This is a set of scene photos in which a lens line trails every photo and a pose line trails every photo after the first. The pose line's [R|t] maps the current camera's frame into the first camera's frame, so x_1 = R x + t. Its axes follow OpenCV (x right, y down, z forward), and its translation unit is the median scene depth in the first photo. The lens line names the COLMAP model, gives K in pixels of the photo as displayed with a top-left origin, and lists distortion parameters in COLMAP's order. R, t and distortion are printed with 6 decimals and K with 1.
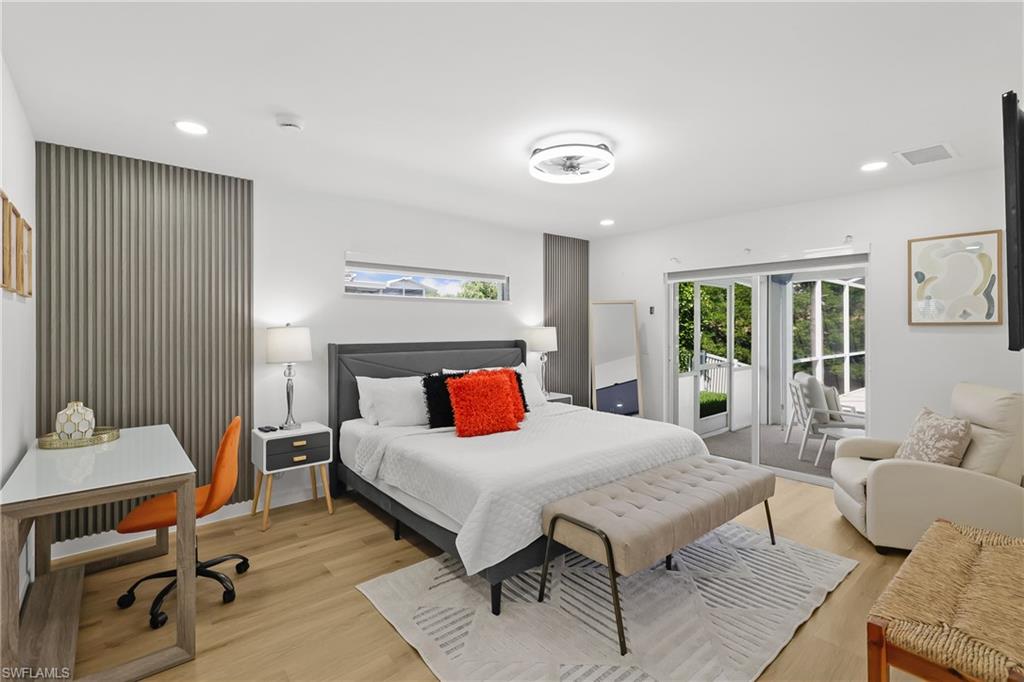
lens RADIAL K [[469.3, 0, 516.1], [0, 469.3, 313.7], [0, 0, 1]] dist [-0.000893, 0.000076]
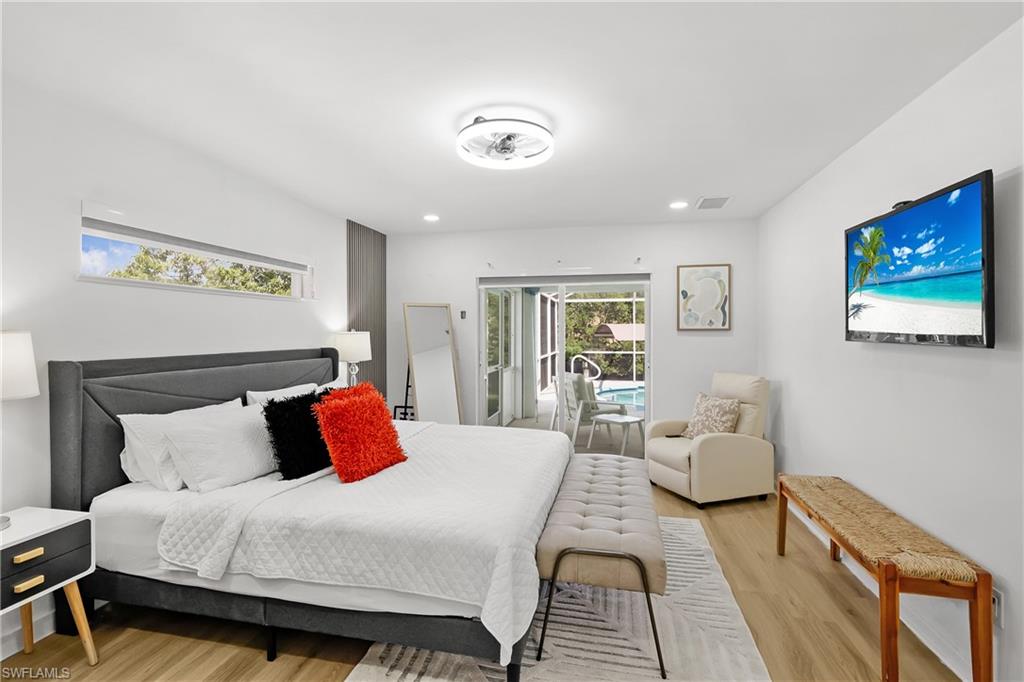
lens RADIAL K [[466.6, 0, 514.0], [0, 466.6, 324.8], [0, 0, 1]] dist [-0.000641, -0.000242]
pose [[0.792421, 0.010216, 0.609889, -0.341960], [-0.018121, 0.999813, 0.006796, 0.007744], [-0.609705, -0.016437, 0.792458, 0.259538]]
